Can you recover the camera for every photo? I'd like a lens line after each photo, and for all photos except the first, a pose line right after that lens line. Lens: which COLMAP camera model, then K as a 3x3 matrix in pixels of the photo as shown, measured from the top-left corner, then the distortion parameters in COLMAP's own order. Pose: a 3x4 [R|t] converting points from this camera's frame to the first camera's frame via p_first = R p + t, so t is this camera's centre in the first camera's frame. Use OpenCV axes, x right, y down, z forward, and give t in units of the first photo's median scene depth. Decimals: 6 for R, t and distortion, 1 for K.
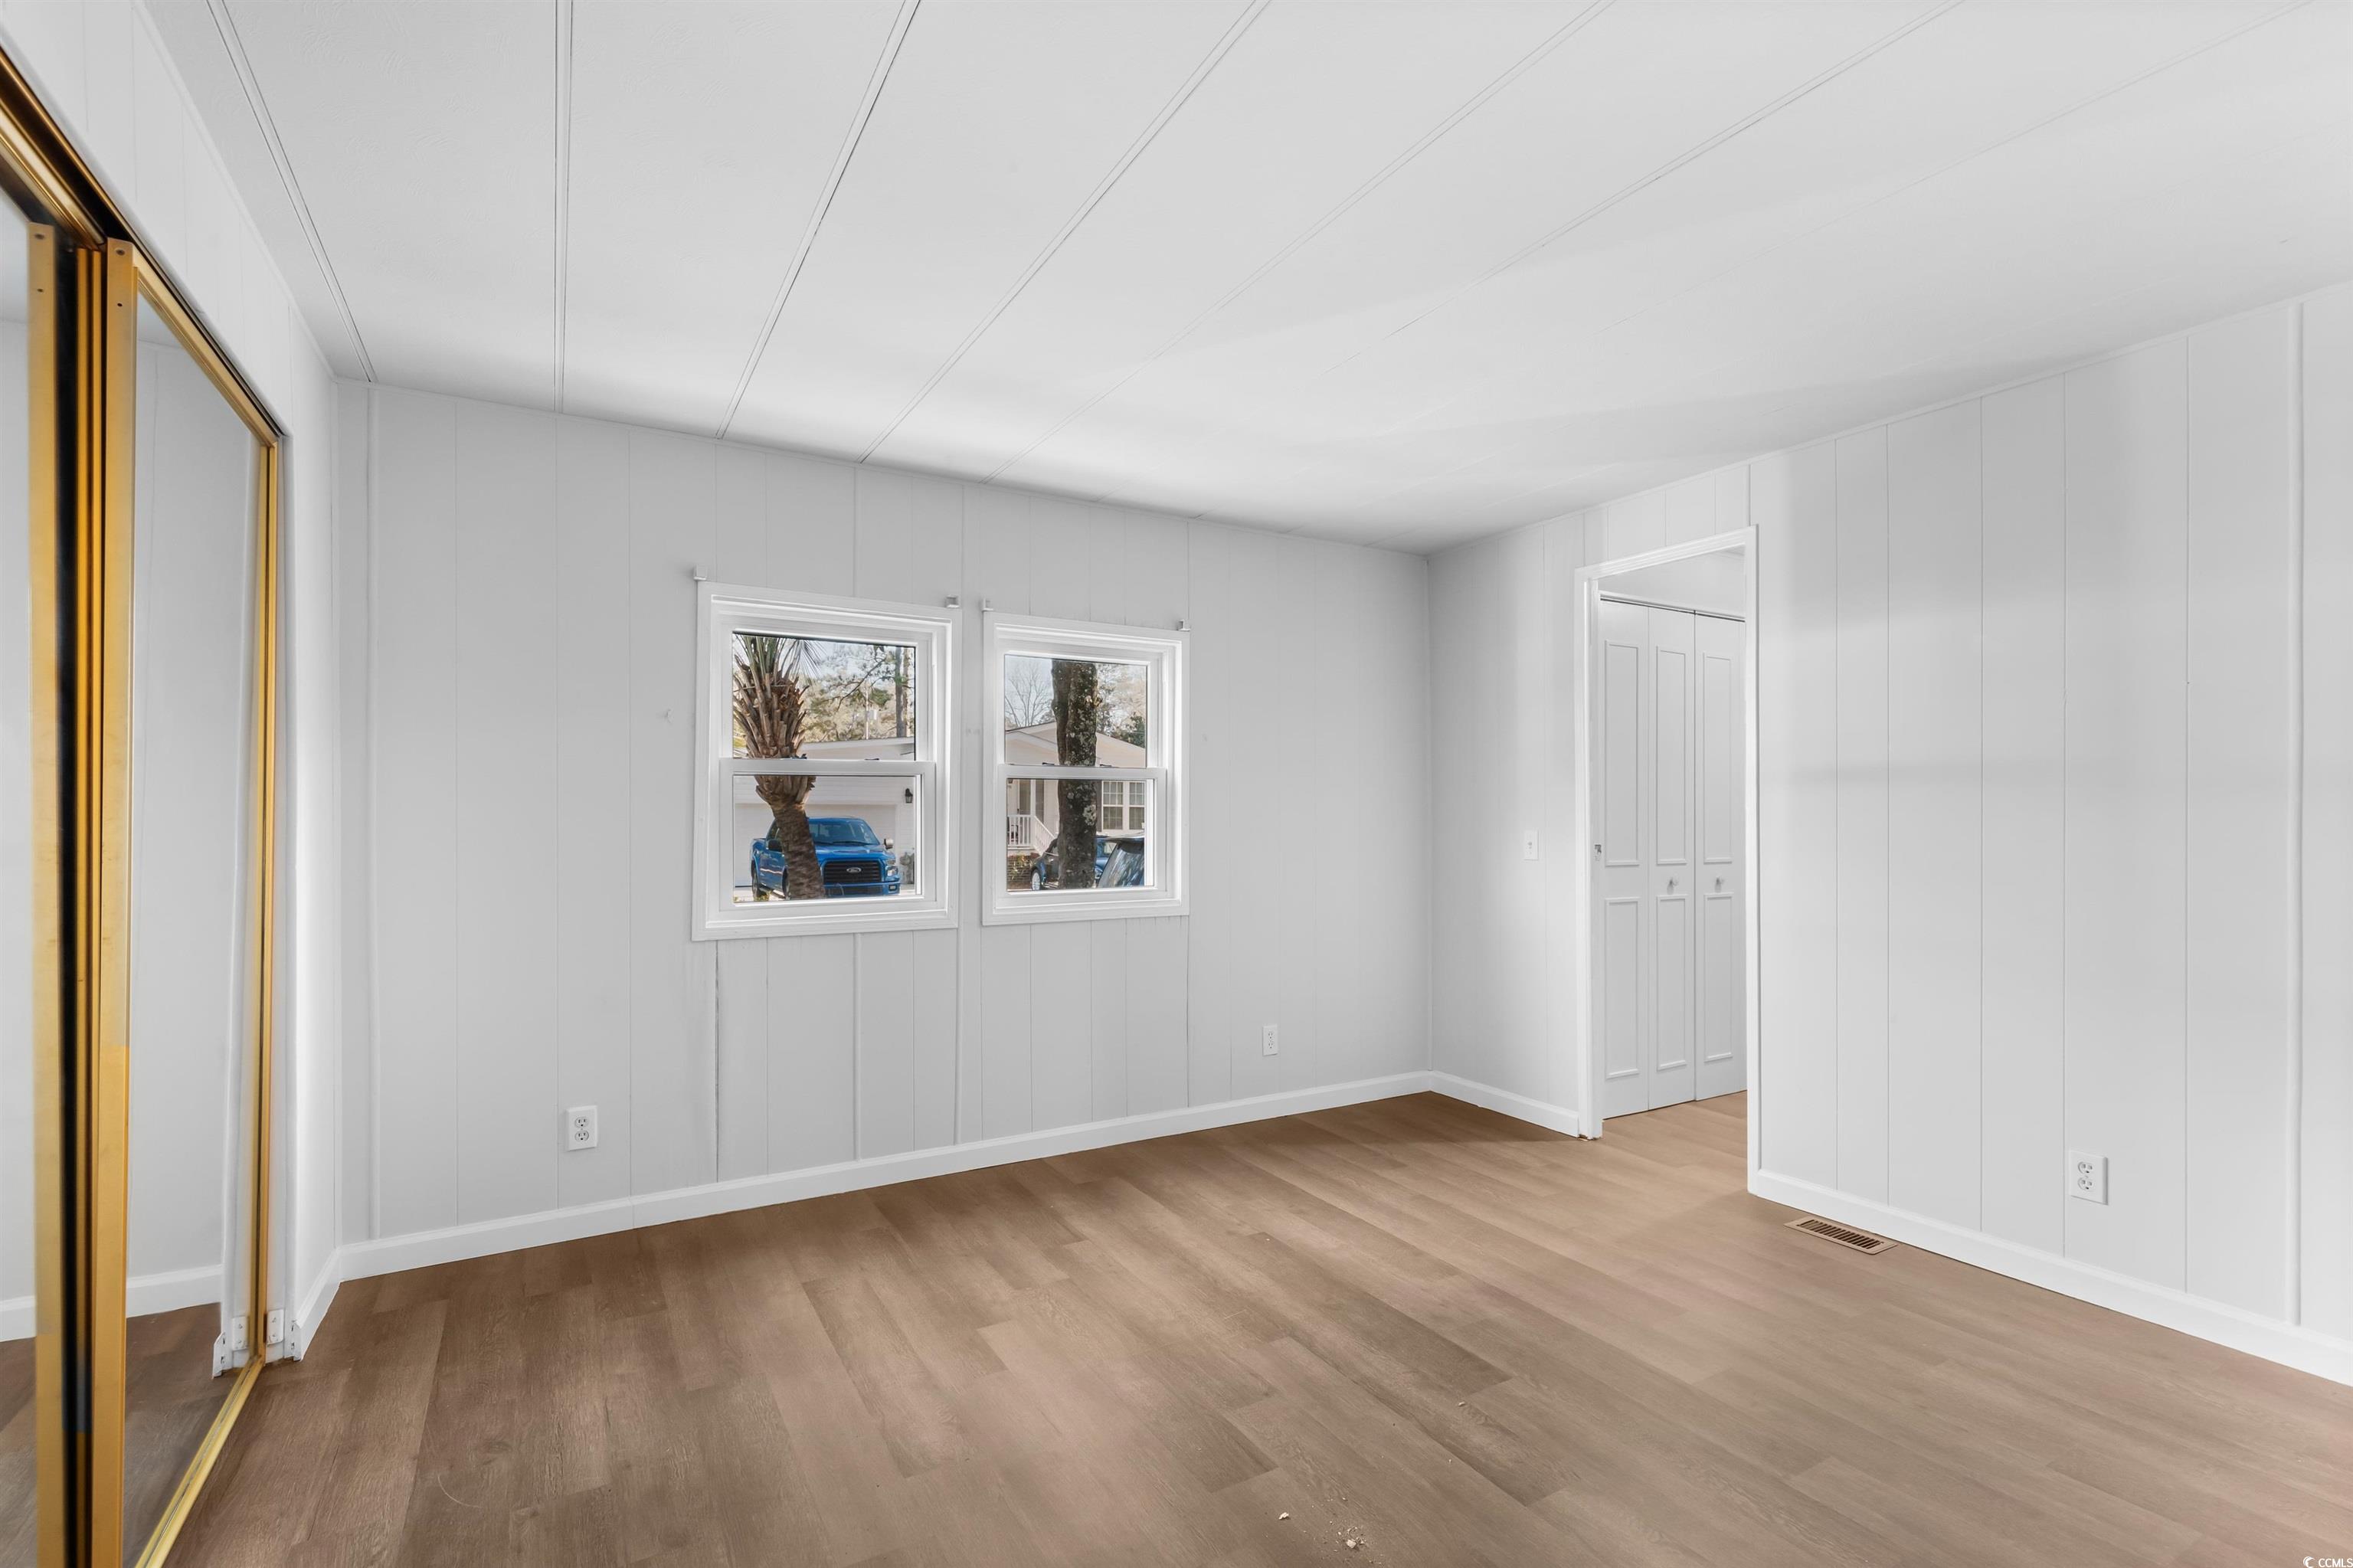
lens RADIAL K [[1066.8, 0, 1172.1], [0, 1066.8, 814.5], [0, 0, 1]] dist [0.002170, 0.000248]
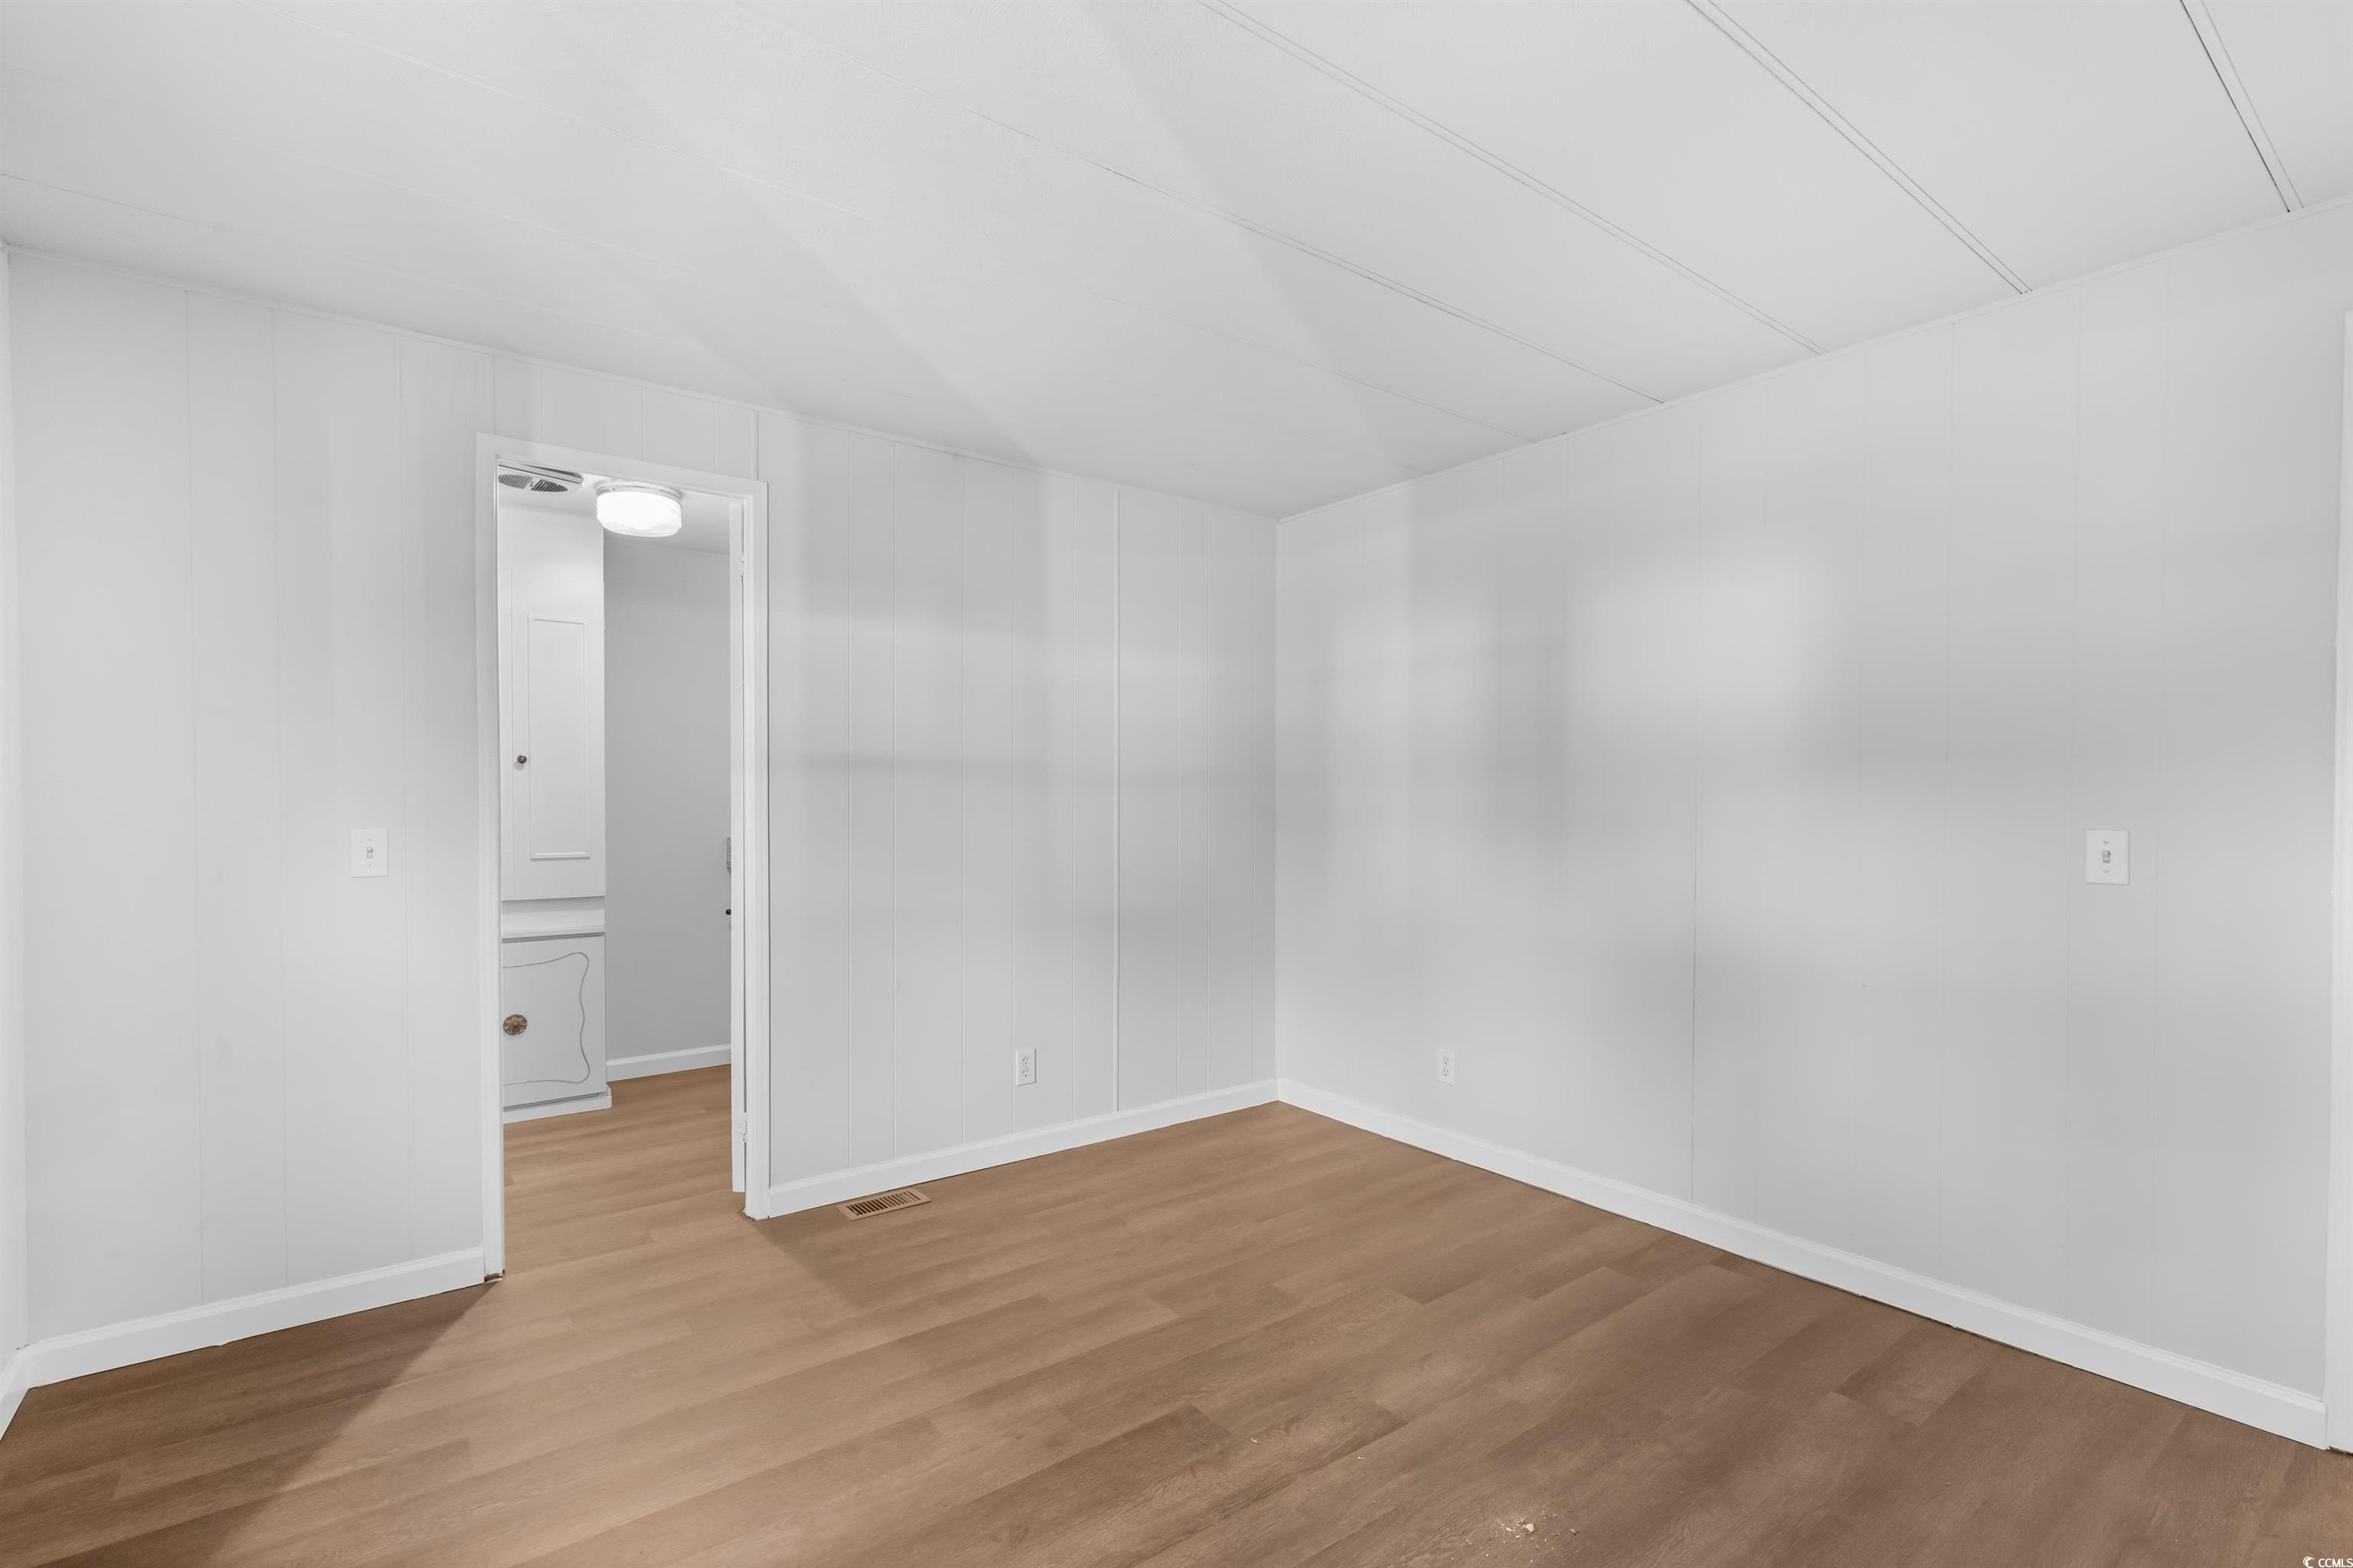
lens RADIAL K [[1093.8, 0, 1187.5], [0, 1093.8, 802.9], [0, 0, 1]] dist [0.009423, -0.000296]
pose [[-0.132776, -0.007168, 0.991120, -0.604183], [0.001696, 0.999971, 0.007459, -0.006363], [-0.991145, 0.002672, -0.132760, 1.084842]]
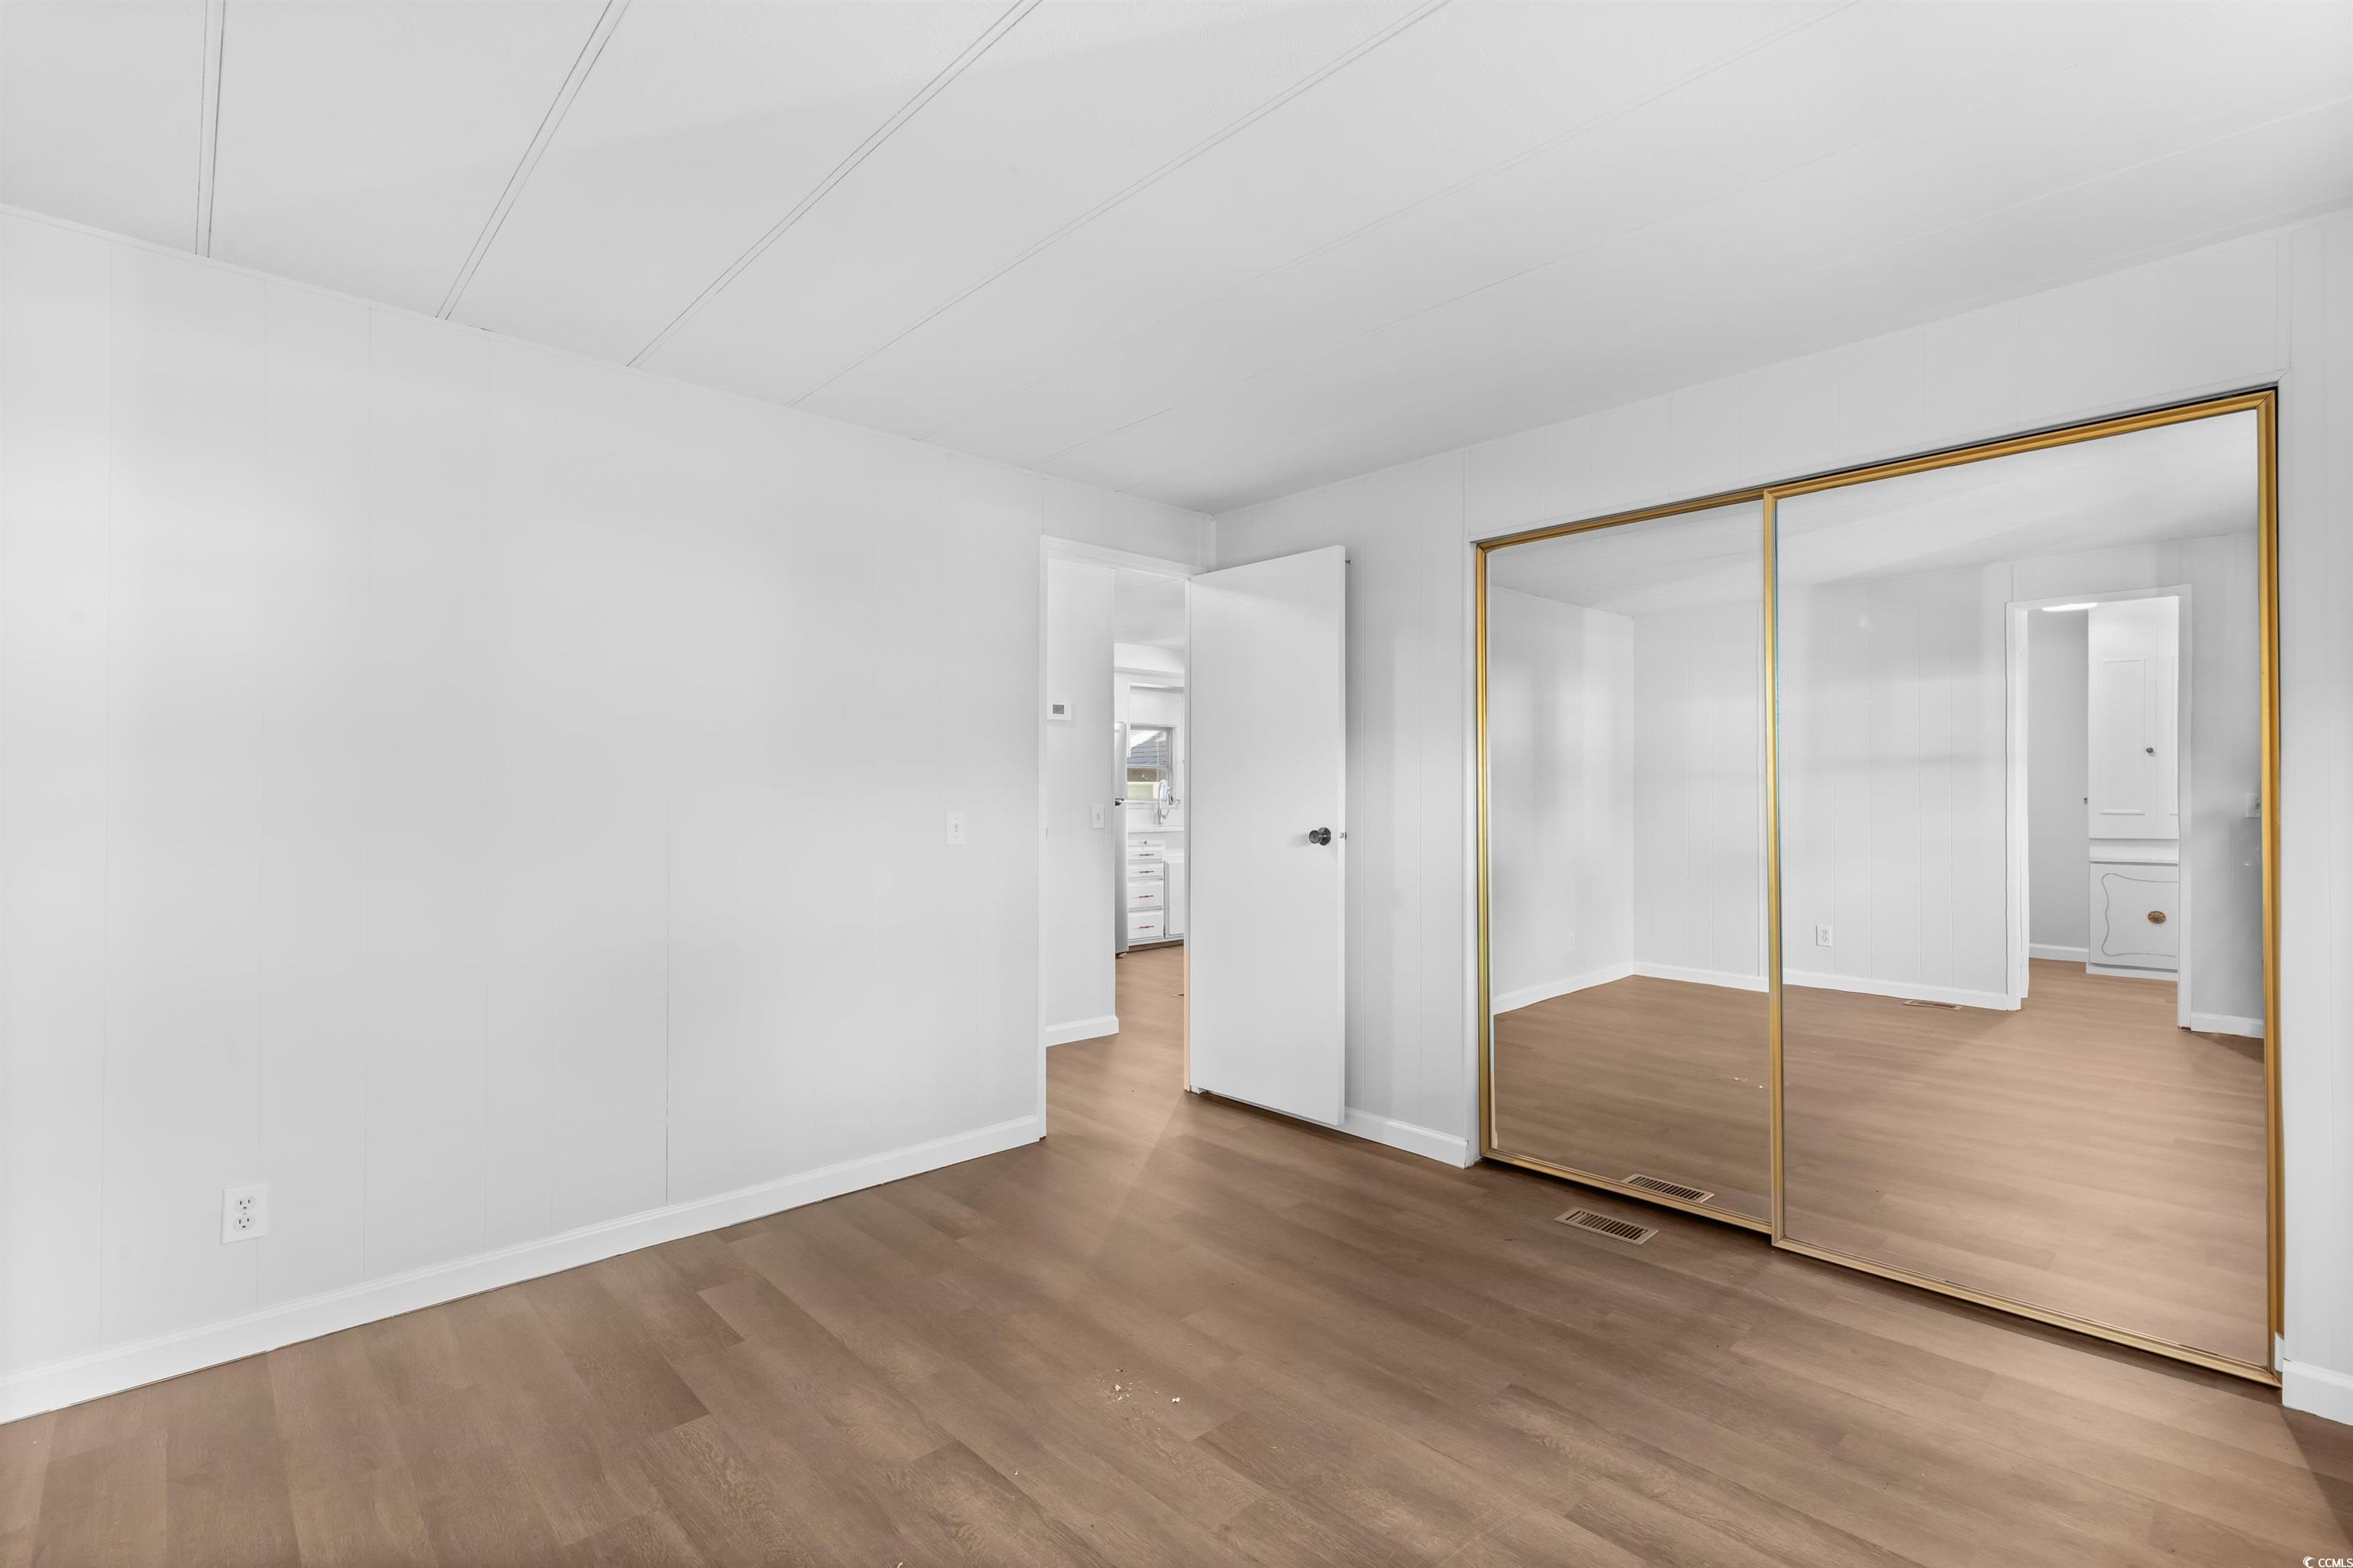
lens RADIAL K [[1068.4, 0, 1178.7], [0, 1068.4, 779.3], [0, 0, 1]] dist [0.014332, -0.000185]
pose [[-0.973833, -0.003911, -0.227232, 0.285286], [-0.001267, 0.999930, -0.011781, -0.000161], [0.227262, -0.011184, -0.973769, 1.655153]]
